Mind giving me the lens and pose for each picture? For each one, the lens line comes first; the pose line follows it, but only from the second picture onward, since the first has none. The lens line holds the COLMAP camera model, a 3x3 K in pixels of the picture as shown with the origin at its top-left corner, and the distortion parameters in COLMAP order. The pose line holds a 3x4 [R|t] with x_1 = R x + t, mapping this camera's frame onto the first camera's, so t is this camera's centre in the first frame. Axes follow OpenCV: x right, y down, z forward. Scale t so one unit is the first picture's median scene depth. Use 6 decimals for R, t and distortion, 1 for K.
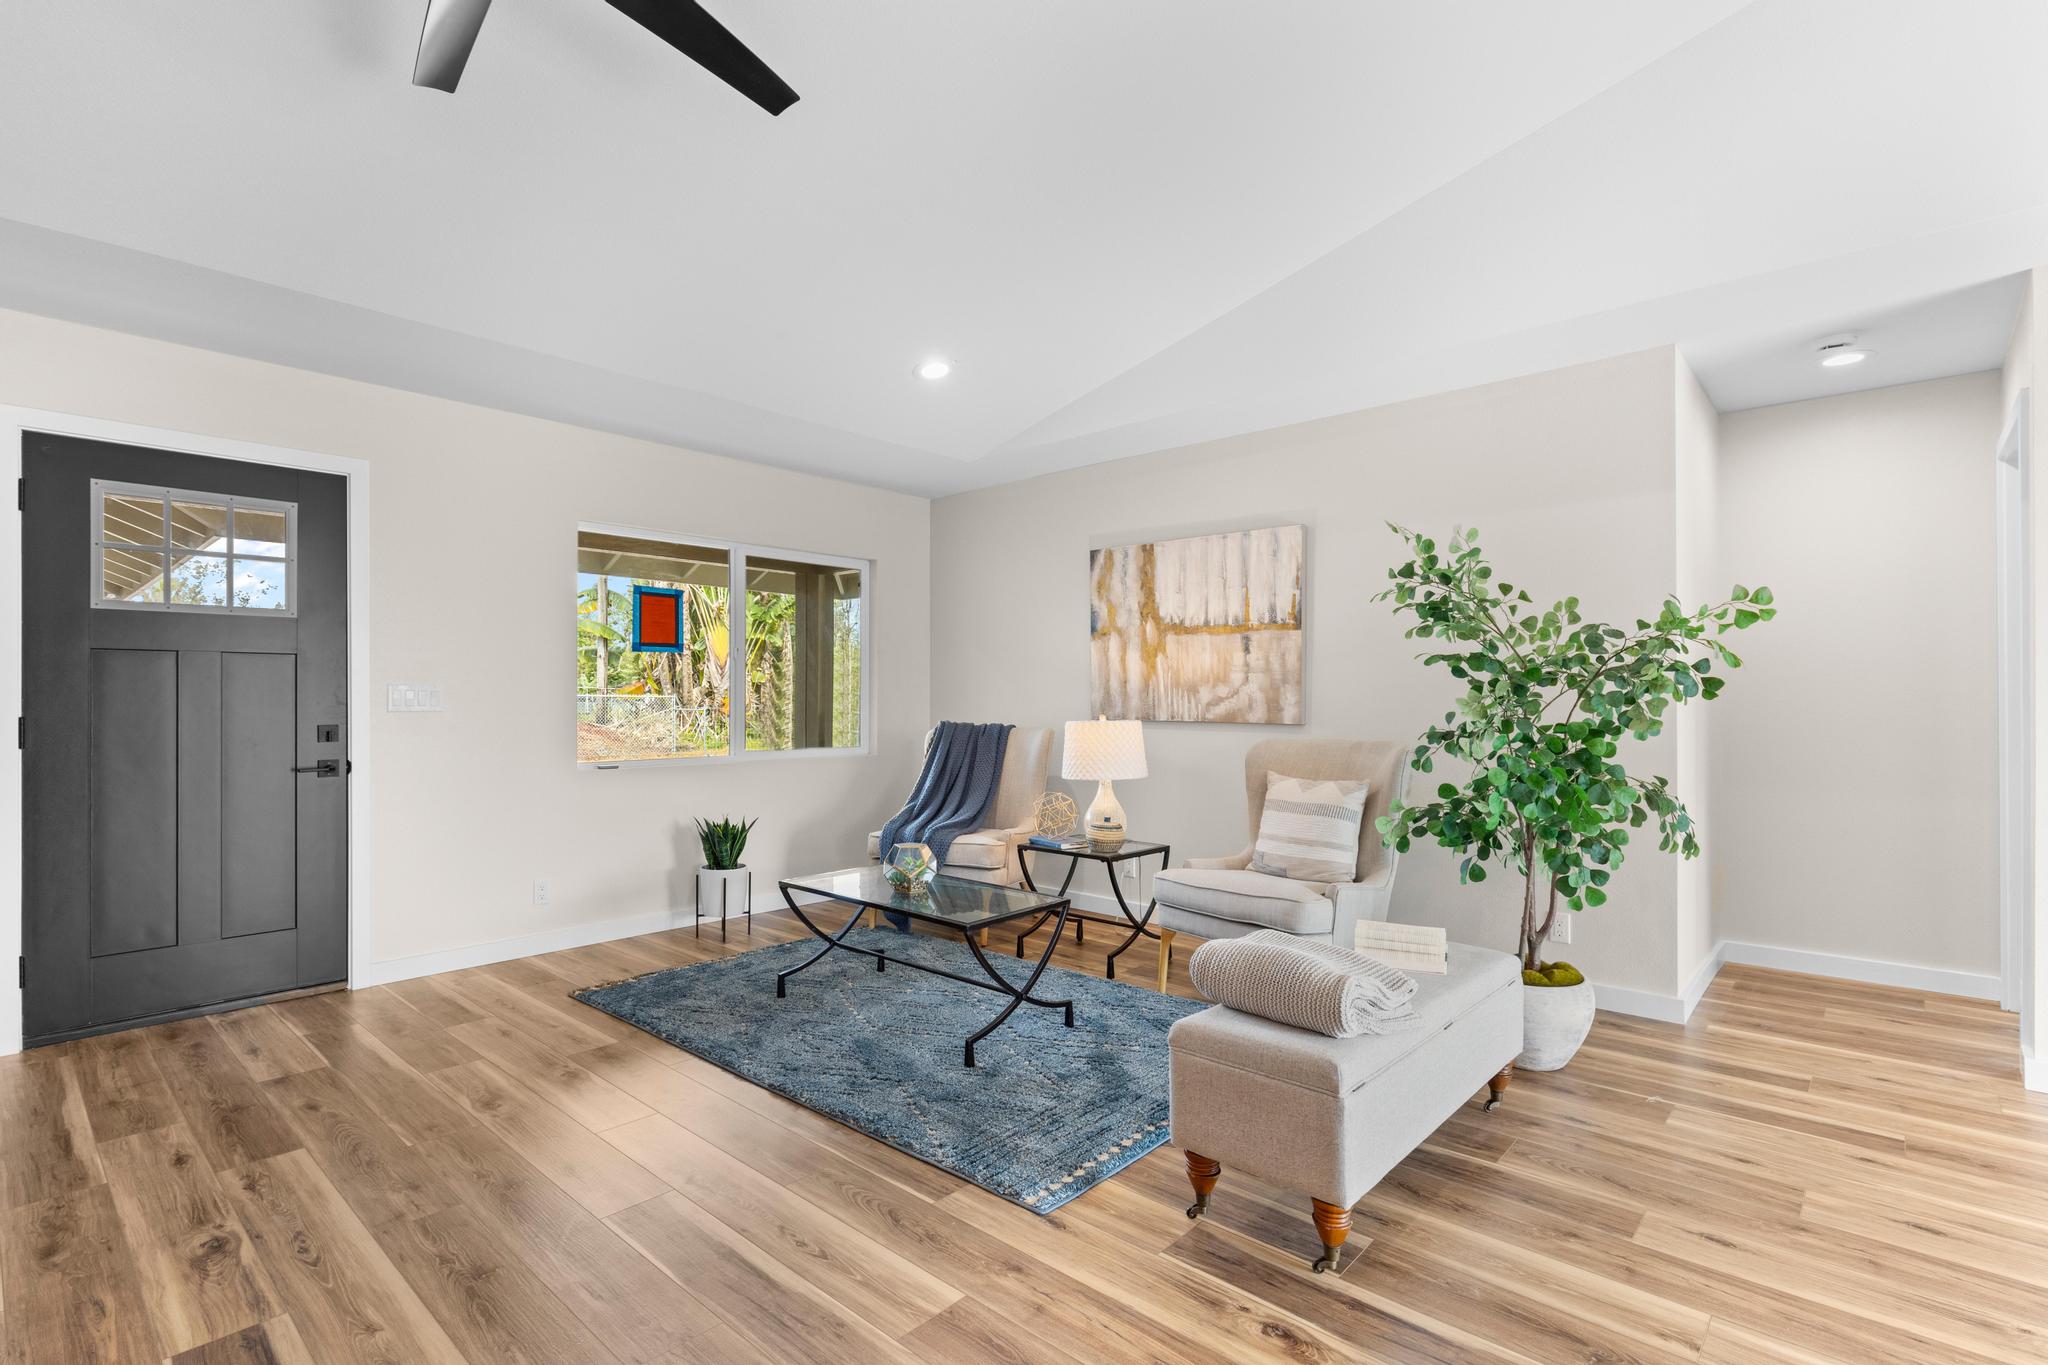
lens RADIAL K [[962.7, 0, 1022.8], [0, 962.7, 690.3], [0, 0, 1]] dist [-0.008162, 0.001003]
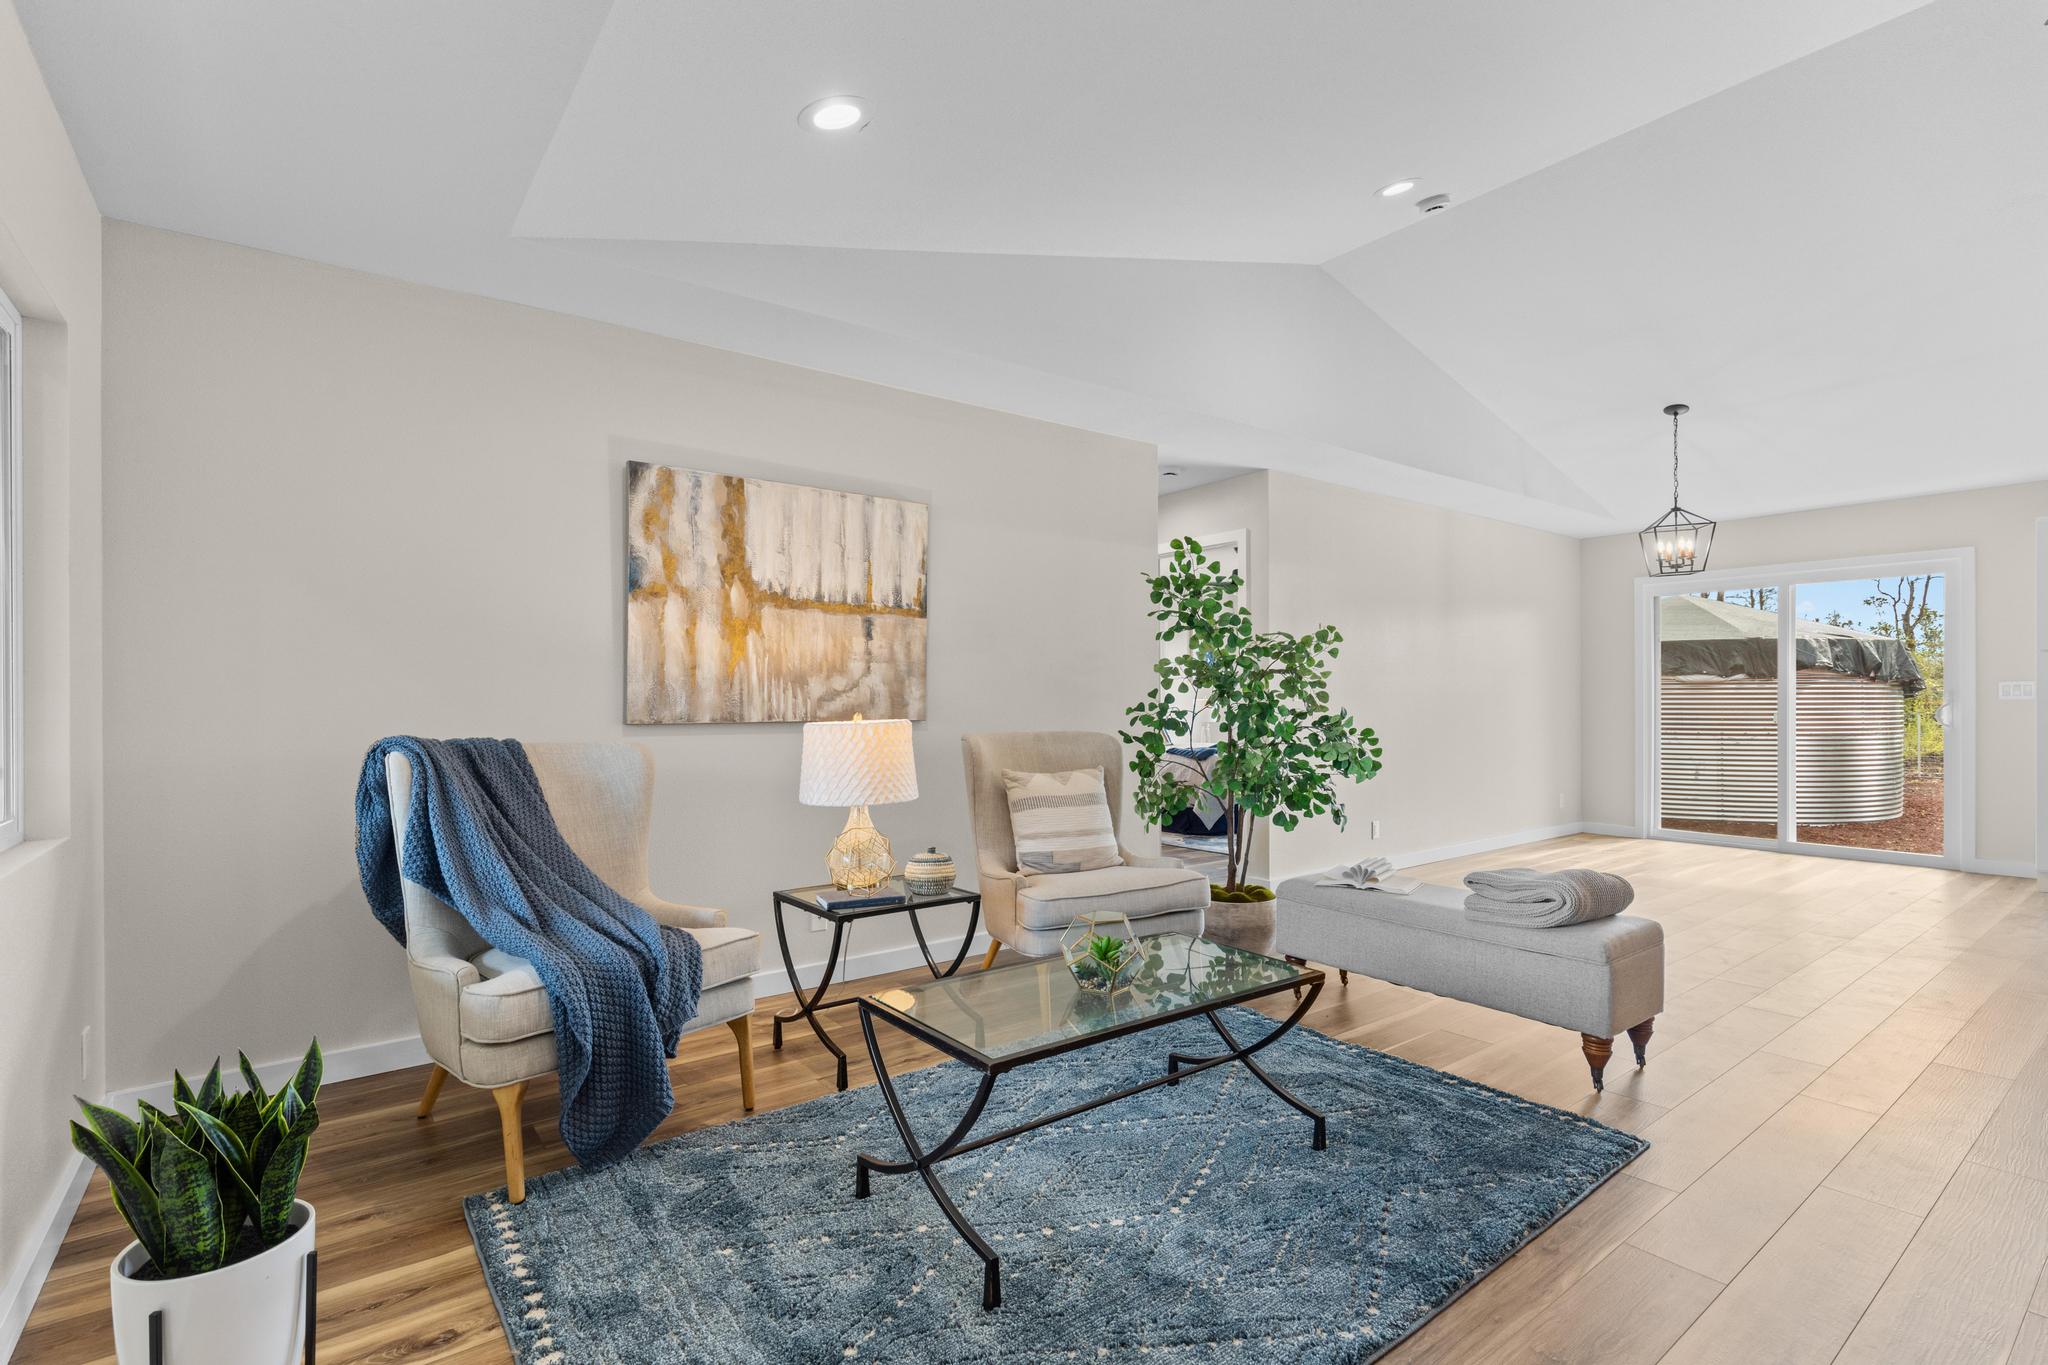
lens RADIAL K [[962.7, 0, 1024.1], [0, 962.7, 693.9], [0, 0, 1]] dist [-0.008162, 0.001003]
pose [[0.187449, 0.000194, 0.982274, -0.564643], [-0.012009, 0.999926, 0.002094, 0.006352], [-0.982201, -0.012188, 0.187438, 0.686707]]
